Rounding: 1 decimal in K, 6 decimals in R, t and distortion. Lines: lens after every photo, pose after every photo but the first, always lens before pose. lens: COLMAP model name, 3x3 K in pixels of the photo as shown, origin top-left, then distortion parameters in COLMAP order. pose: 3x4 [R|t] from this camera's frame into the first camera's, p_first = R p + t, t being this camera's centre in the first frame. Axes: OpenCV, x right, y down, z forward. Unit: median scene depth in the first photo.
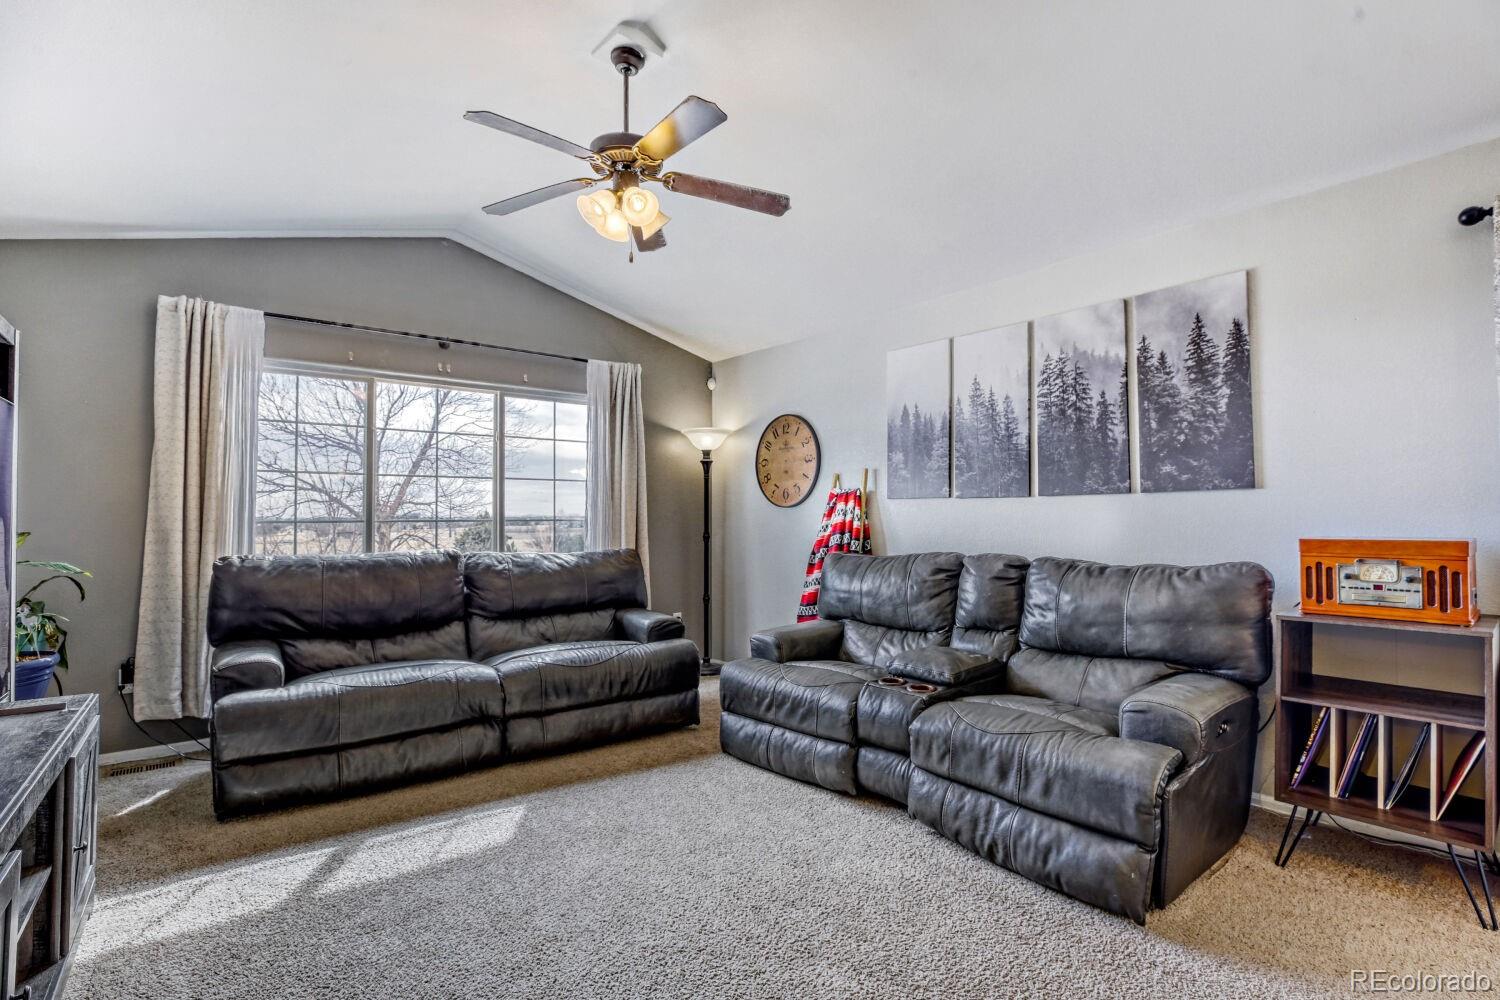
lens RADIAL K [[697.9, 0, 819.9], [0, 697.9, 504.6], [0, 0, 1]] dist [-0.041995, 0.011410]
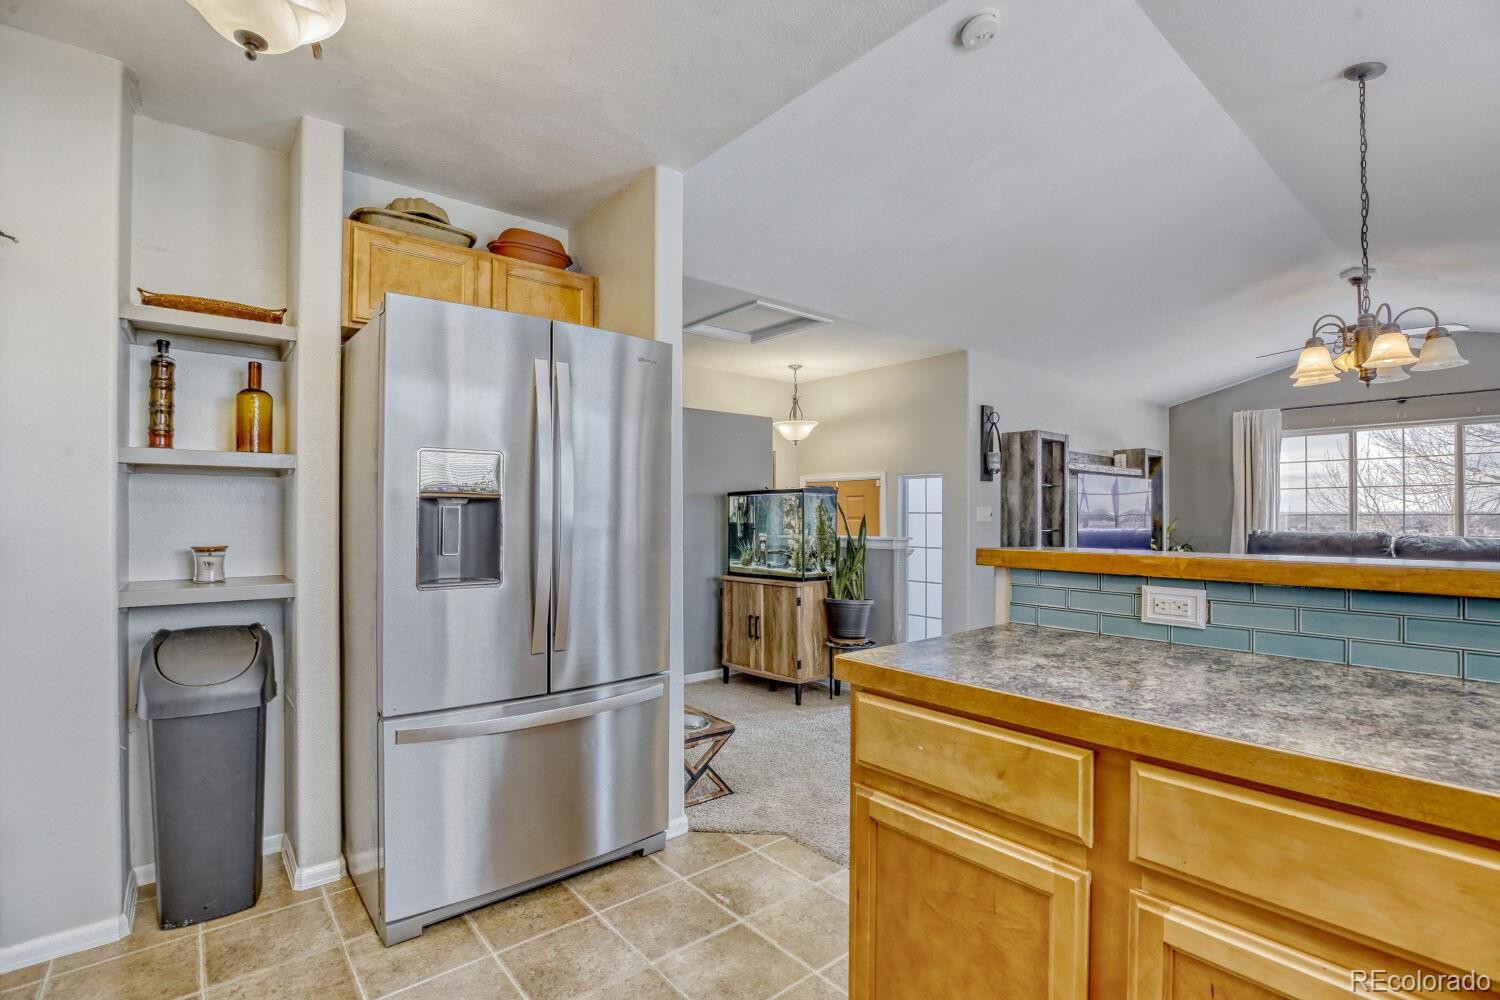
lens RADIAL K [[697.9, 0, 752.2], [0, 697.9, 511.3], [0, 0, 1]] dist [-0.041995, 0.011410]
pose [[0.018386, -0.003354, -0.999825, 1.234195], [0.022519, 0.999742, -0.002940, -0.015593], [0.999577, -0.022461, 0.018457, -0.623354]]
